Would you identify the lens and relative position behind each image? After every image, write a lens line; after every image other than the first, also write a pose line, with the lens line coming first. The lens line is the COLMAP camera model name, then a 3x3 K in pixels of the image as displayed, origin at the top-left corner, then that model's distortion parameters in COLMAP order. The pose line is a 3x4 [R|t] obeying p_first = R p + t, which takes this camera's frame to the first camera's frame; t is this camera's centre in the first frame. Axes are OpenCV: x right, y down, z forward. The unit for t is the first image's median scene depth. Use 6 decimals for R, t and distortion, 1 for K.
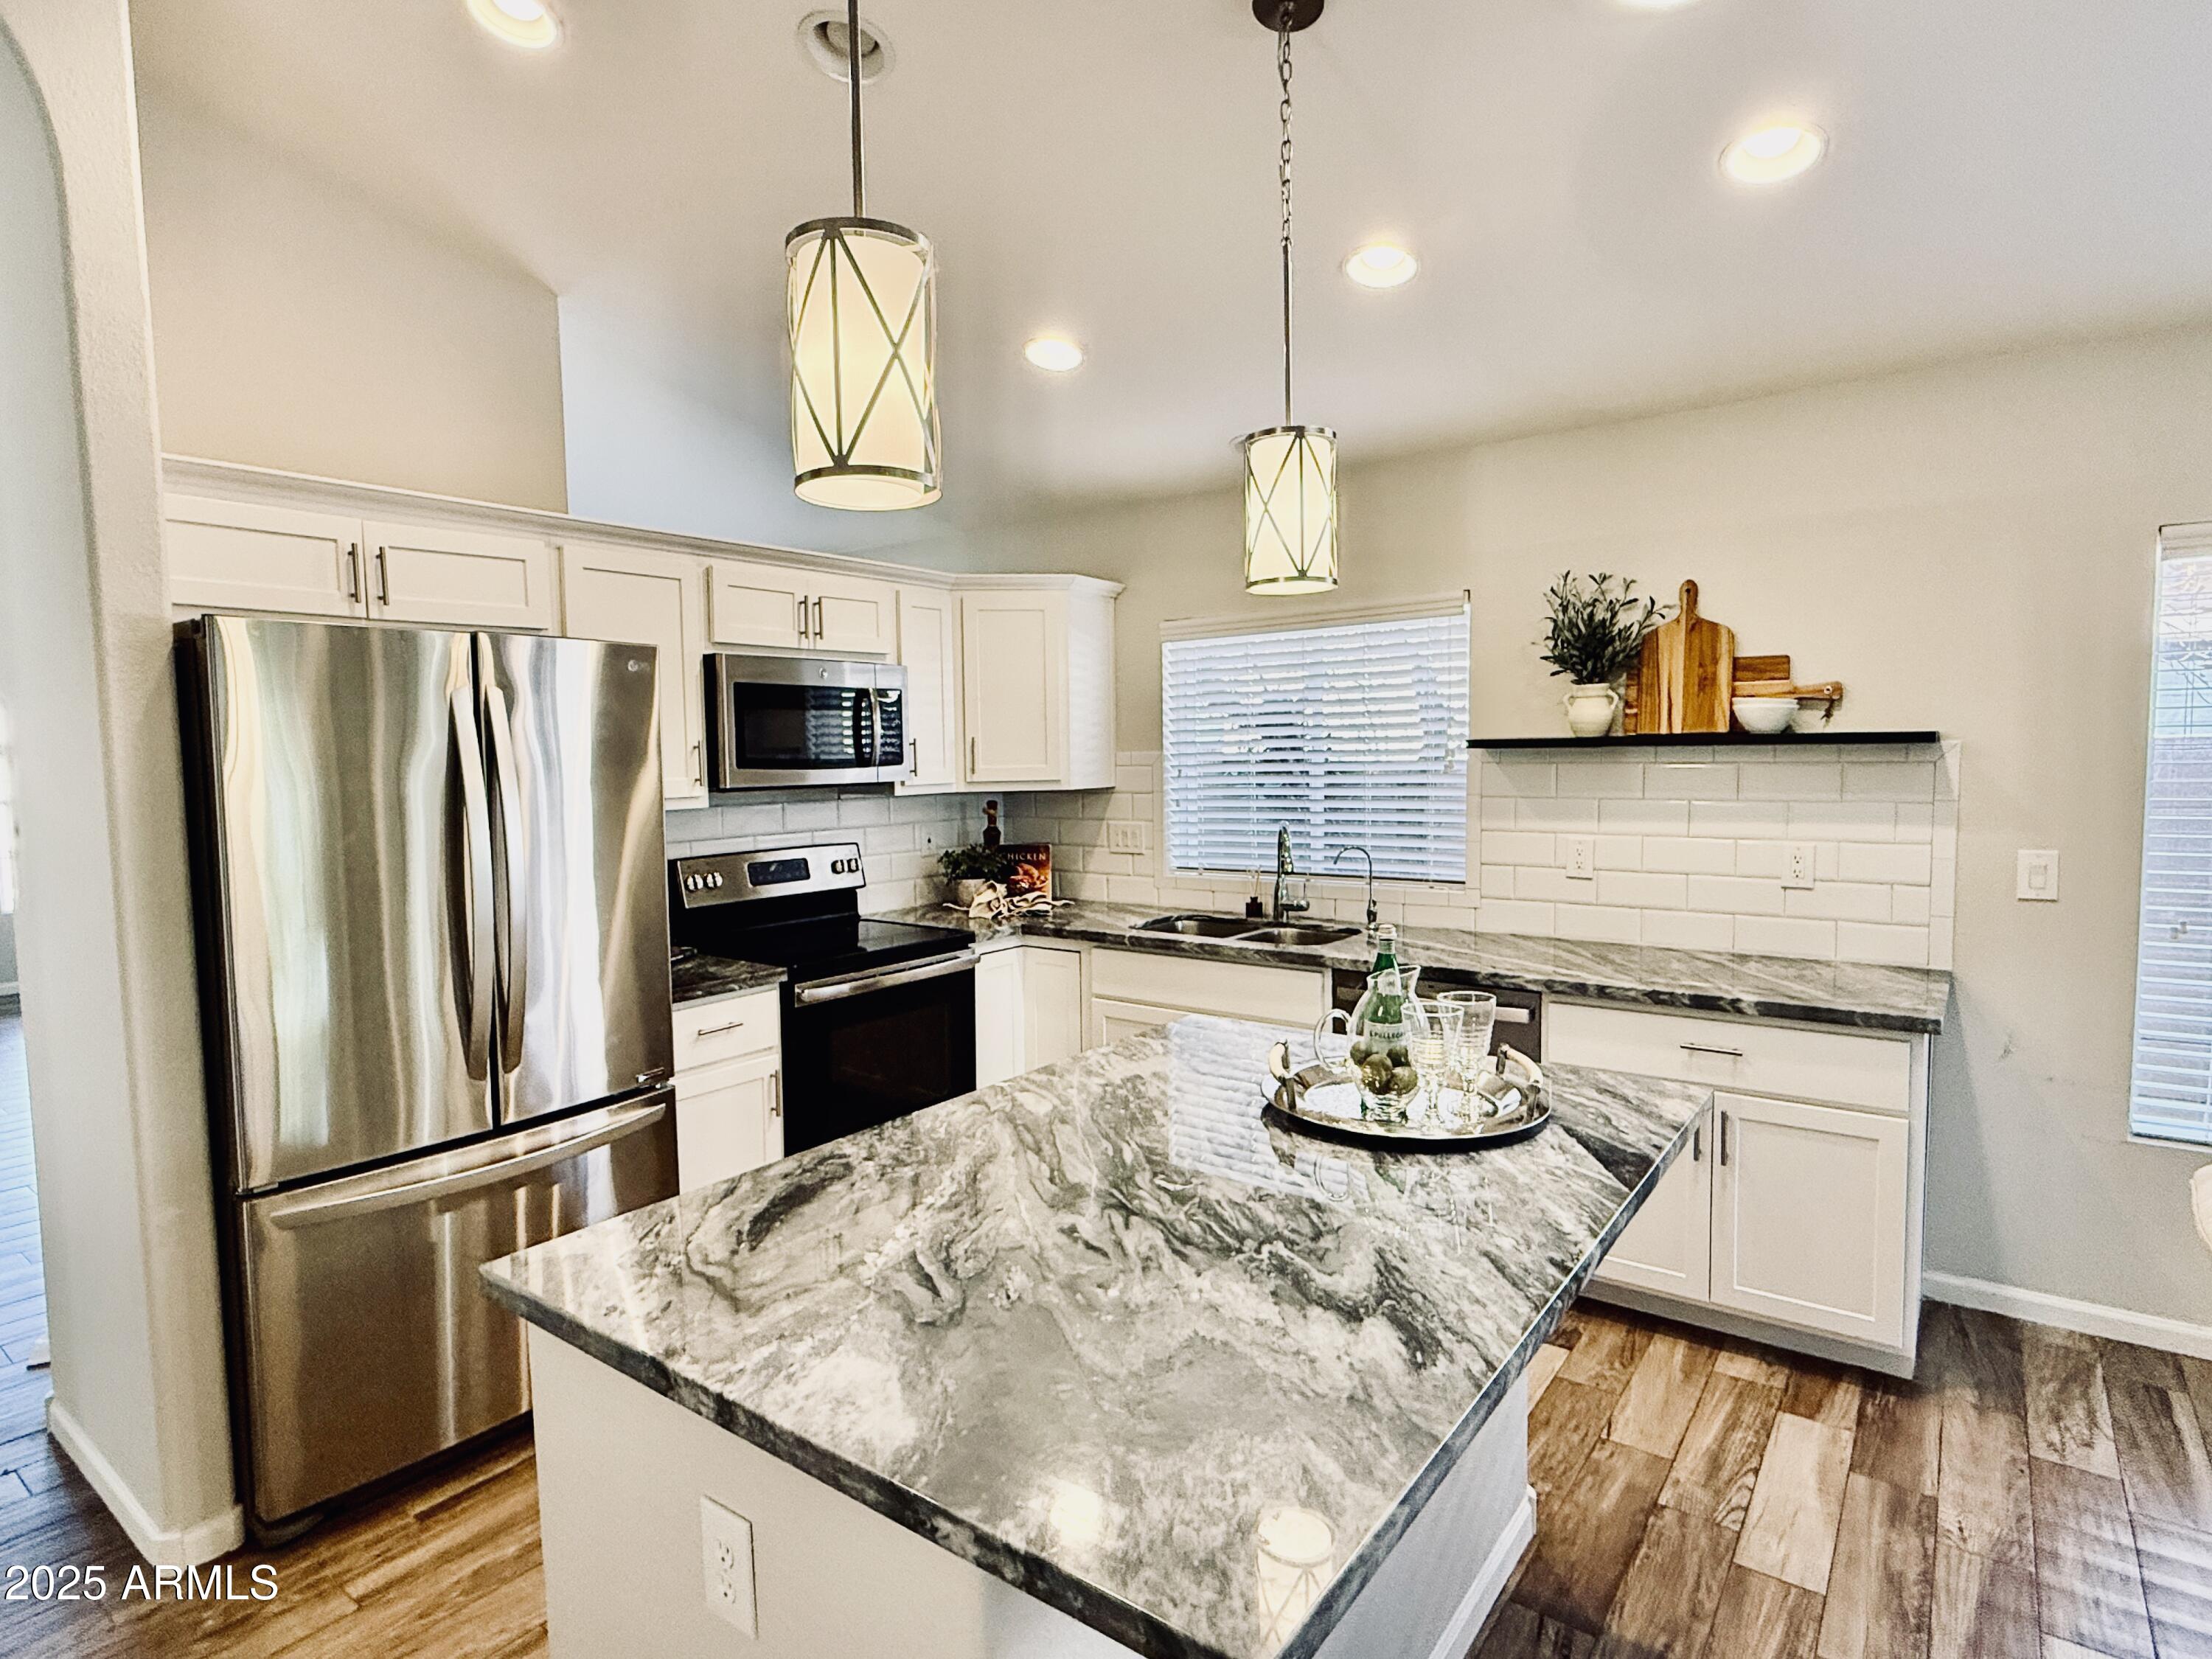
lens RADIAL K [[1166.3, 0, 1106.0], [0, 1166.3, 829.5], [0, 0, 1]] dist [-0.004468, 0.000117]
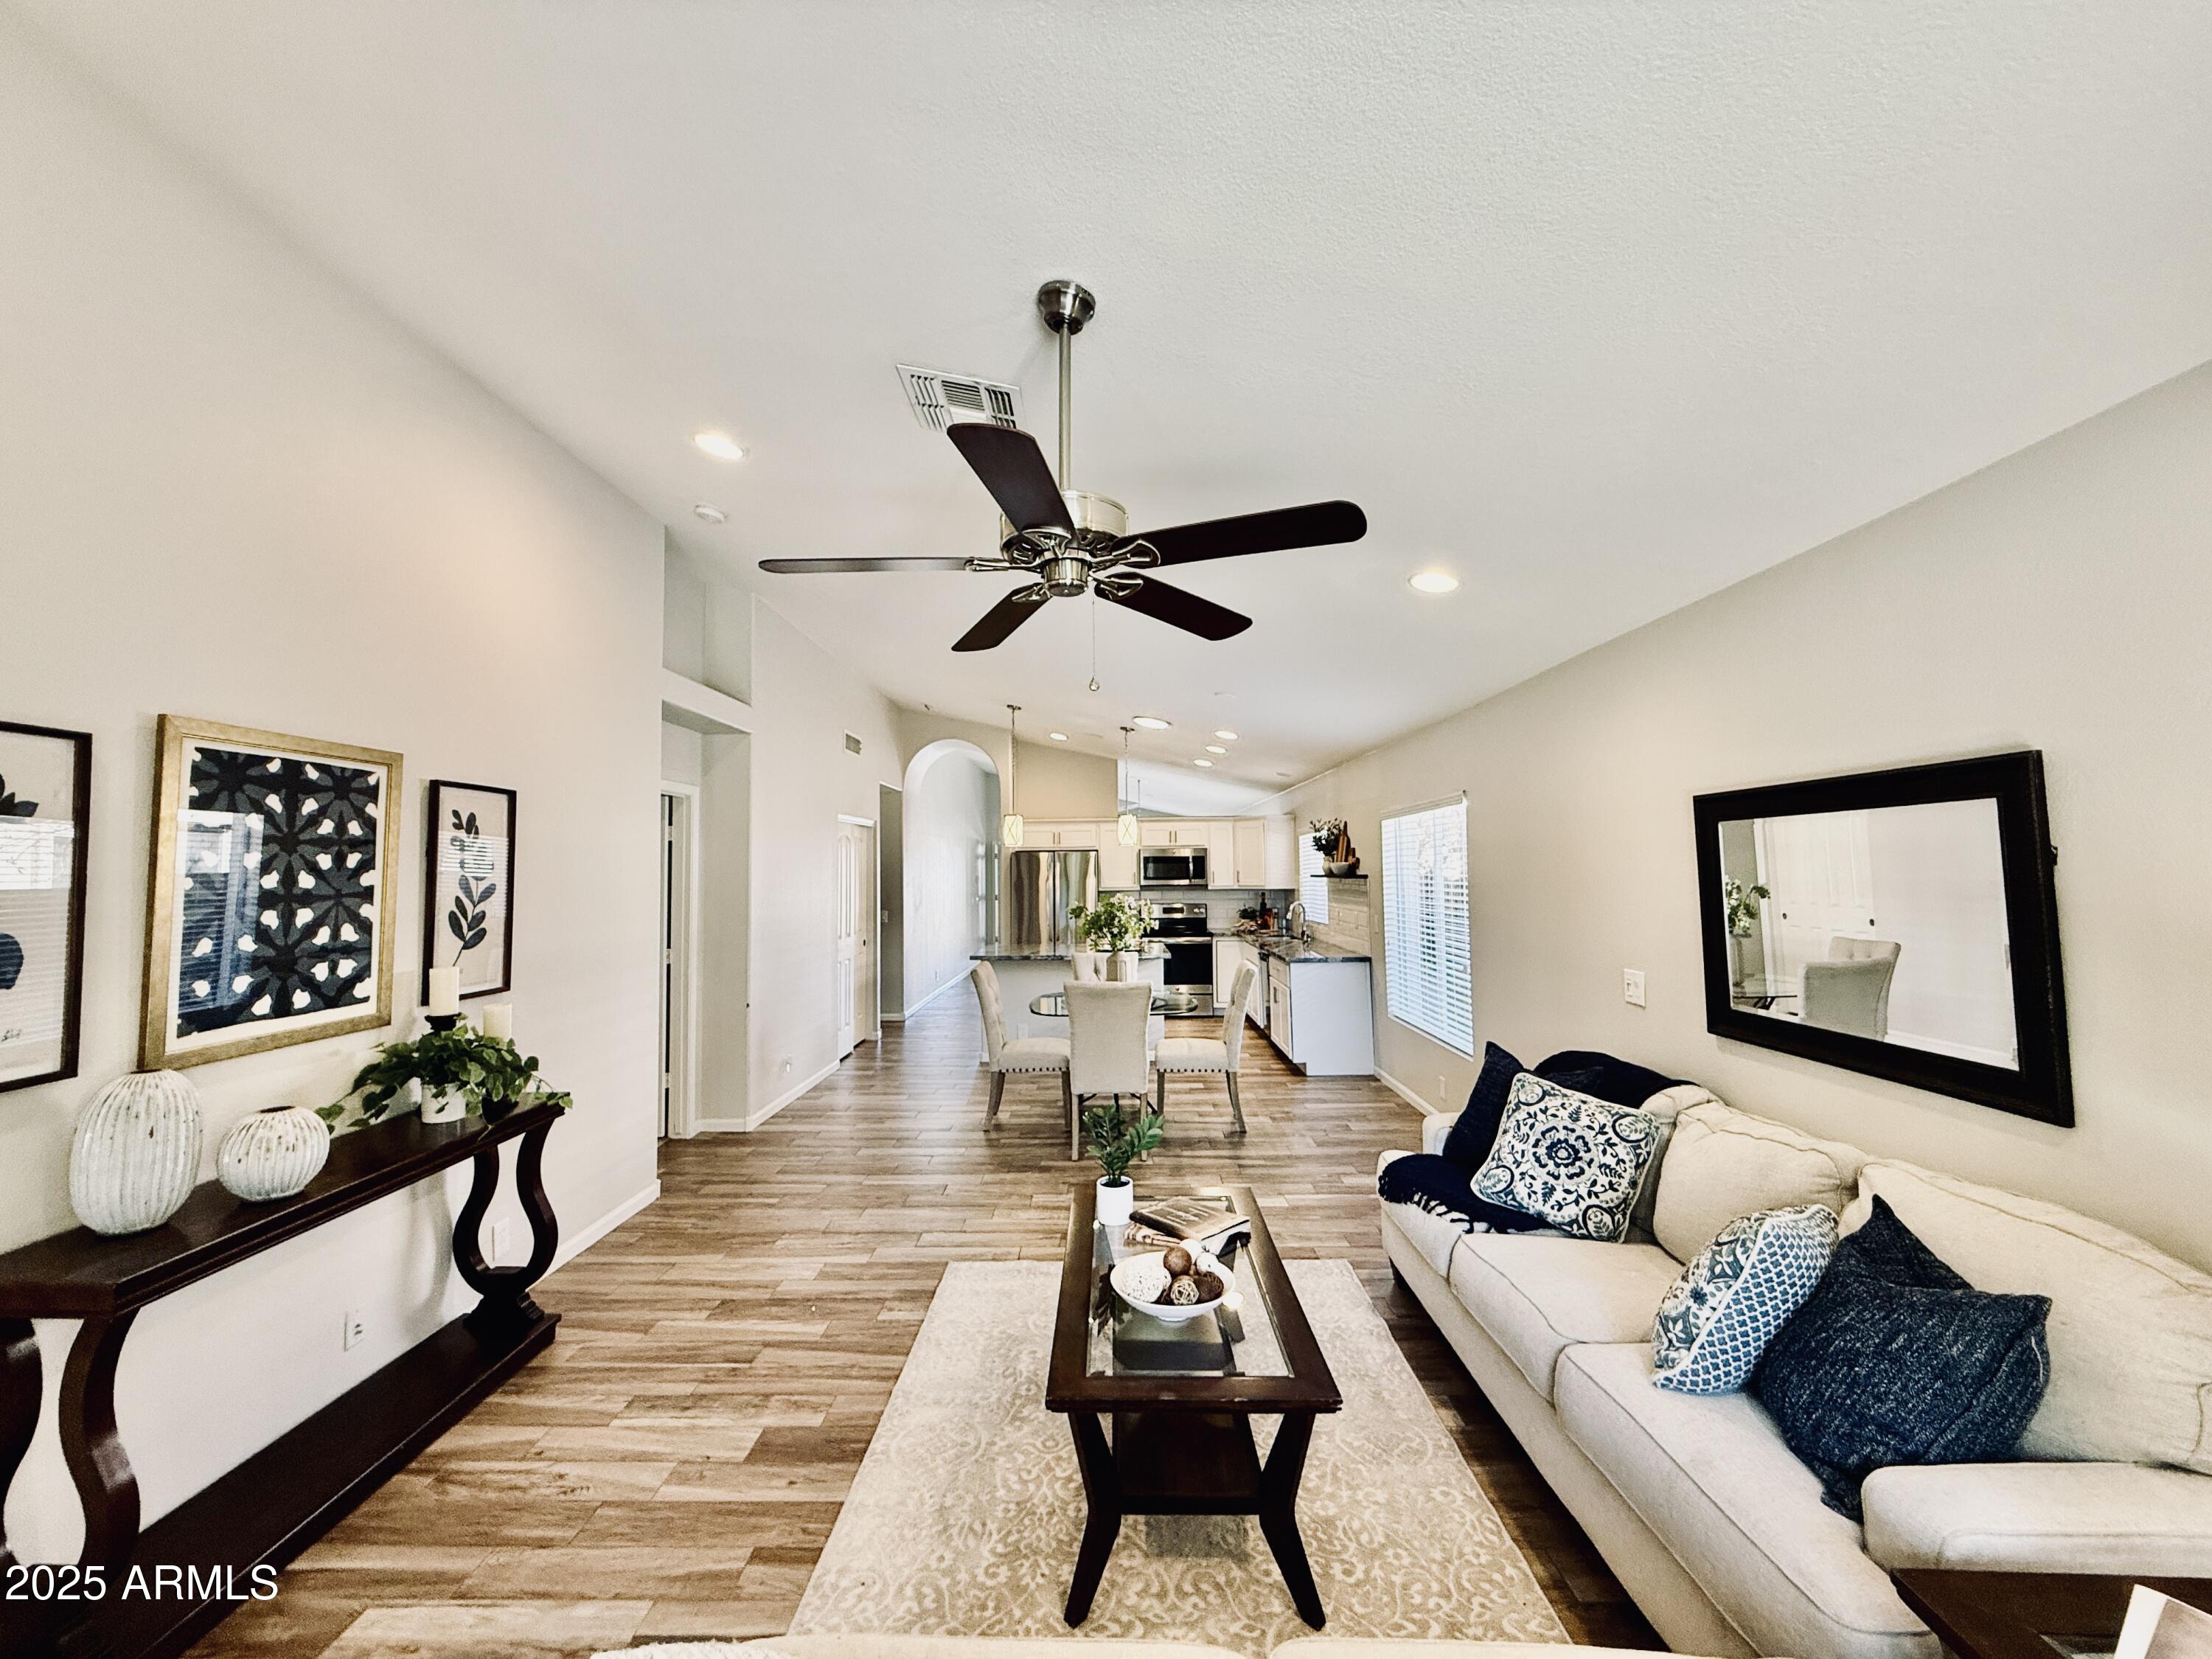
lens RADIAL K [[882.1, 0, 1106.0], [0, 882.1, 829.5], [0, 0, 1]] dist [0.000067, 0.000030]
pose [[0.602892, -0.025108, -0.797428, 2.065153], [-0.054089, 0.995919, -0.072251, -0.002981], [0.795987, 0.086692, 0.599073, -0.882764]]
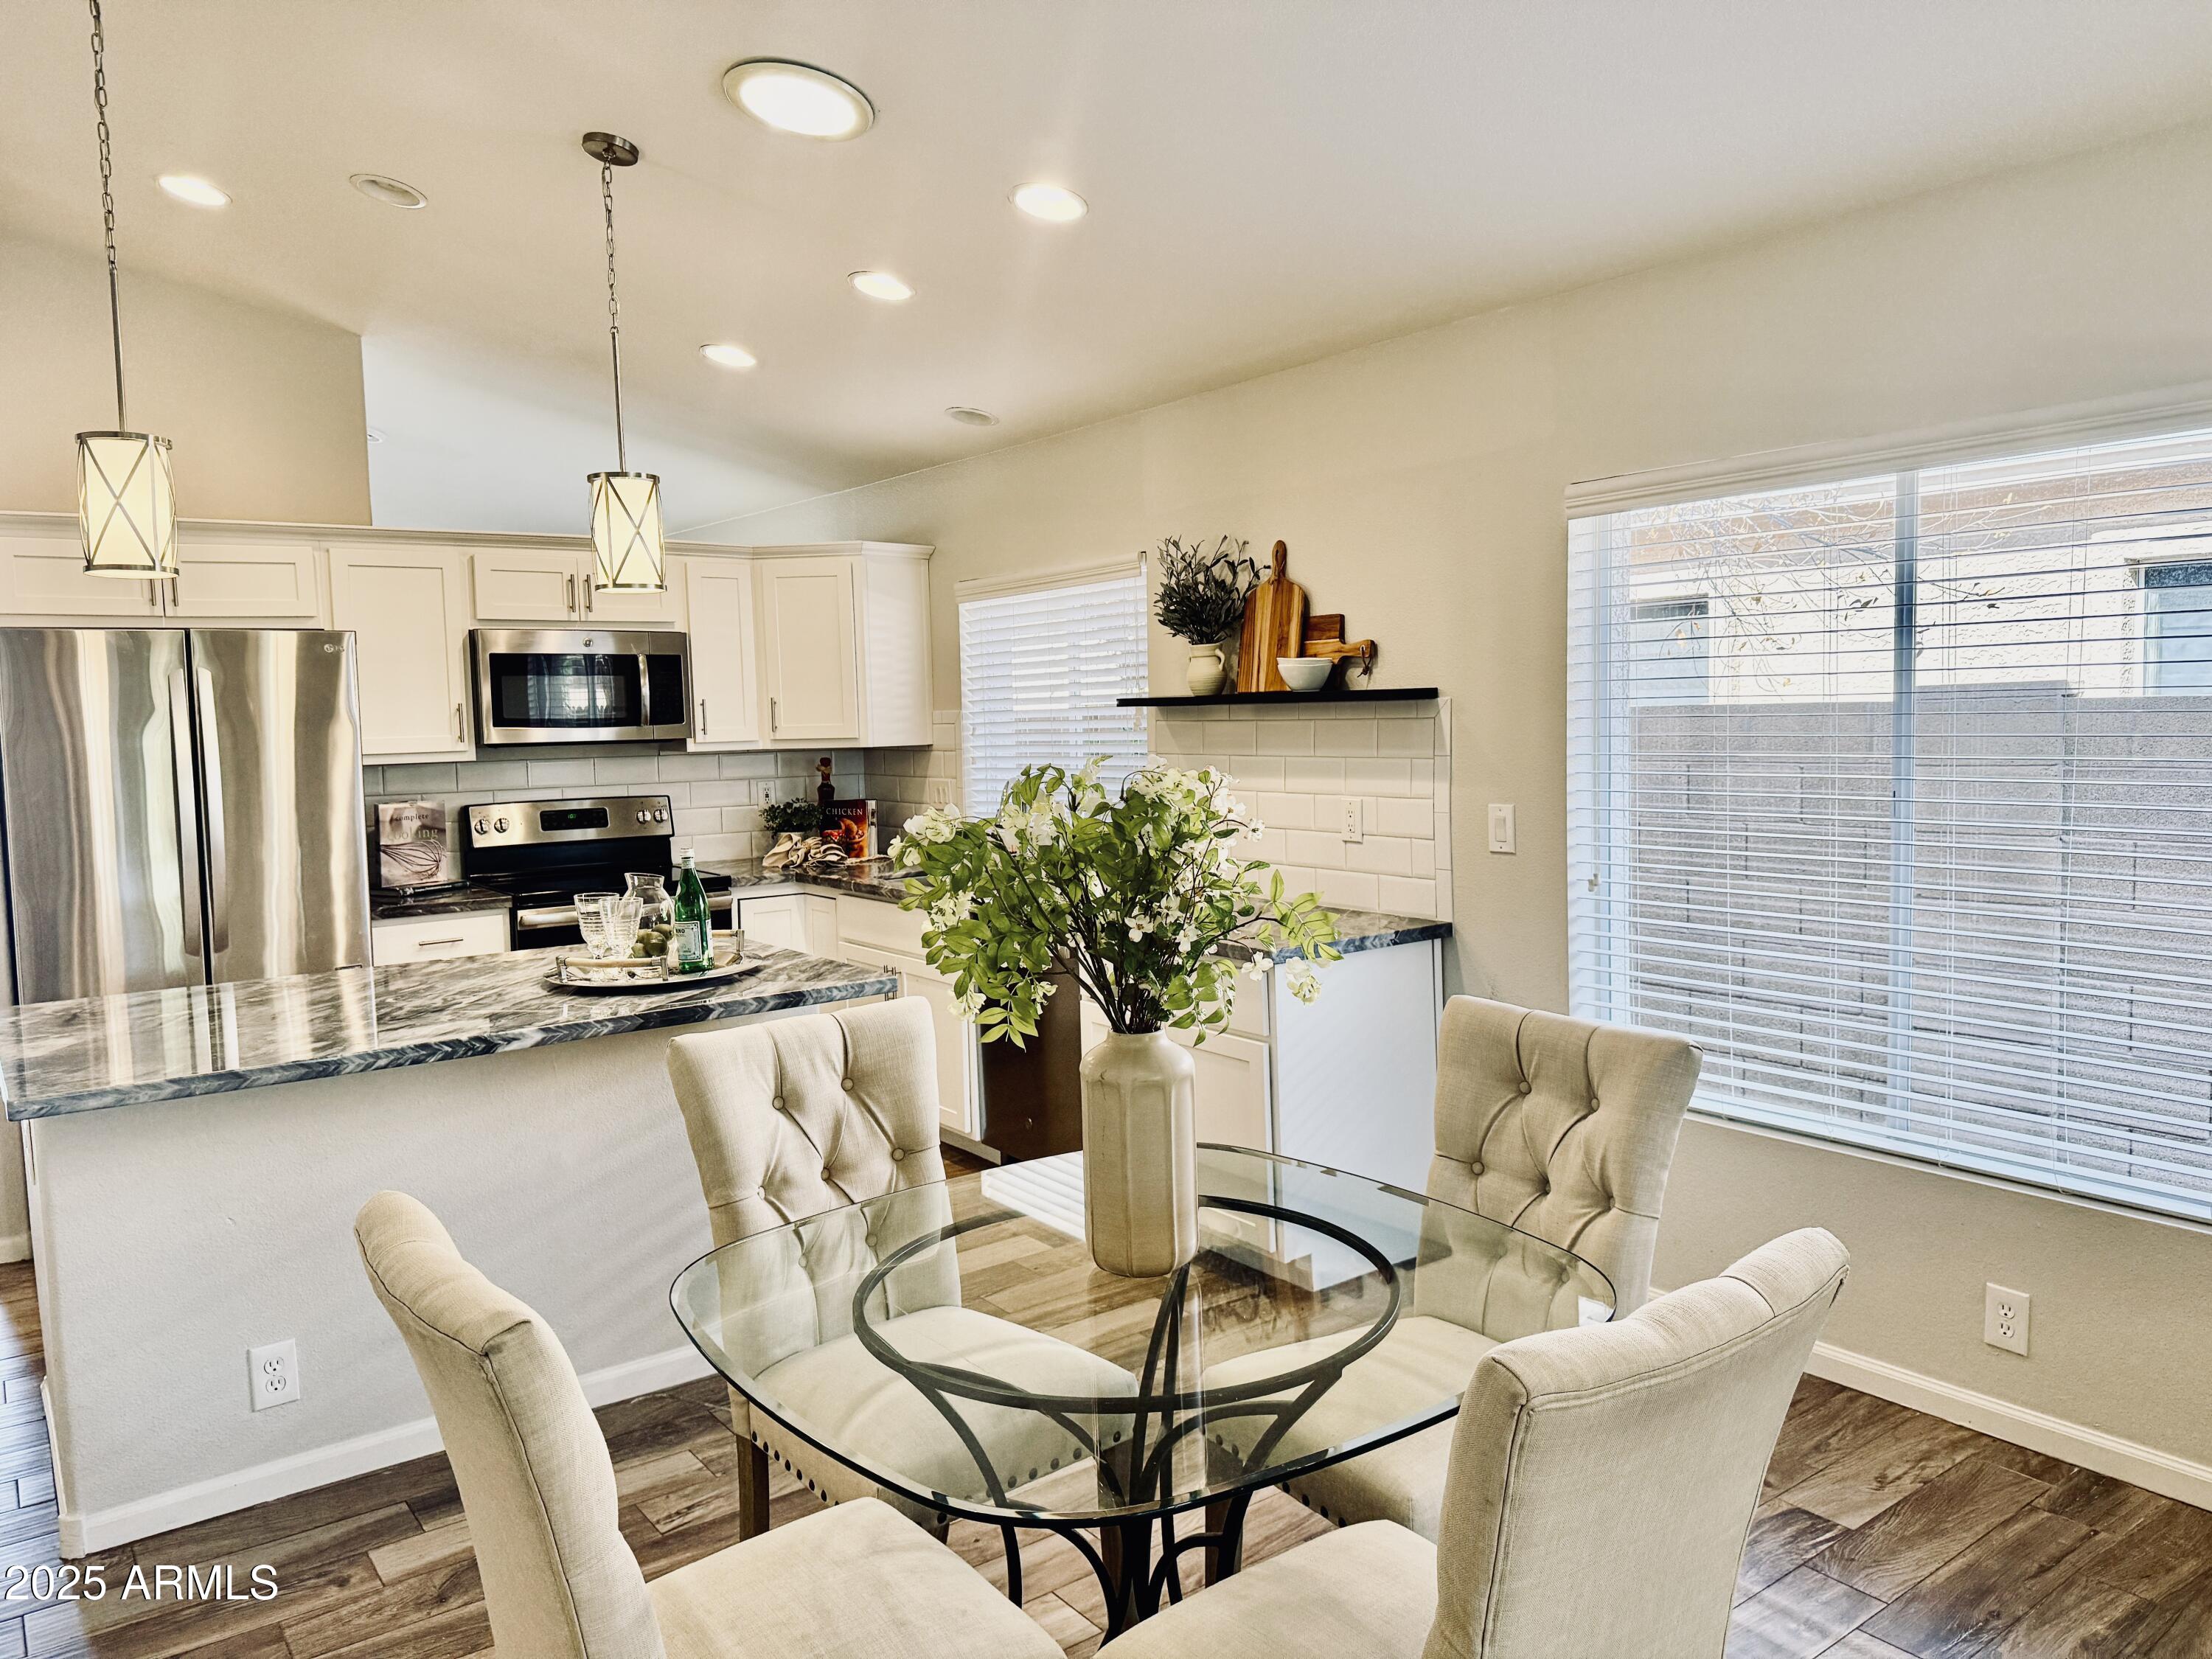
lens RADIAL K [[1567.5, 0, 1114.4], [0, 1567.5, 807.4], [0, 0, 1]] dist [0.101821, 0.000976]
pose [[0.959674, 0.010931, -0.280902, 0.814179], [-0.010622, 0.999940, 0.002623, 0.019279], [0.280914, 0.000466, 0.959733, -0.402051]]
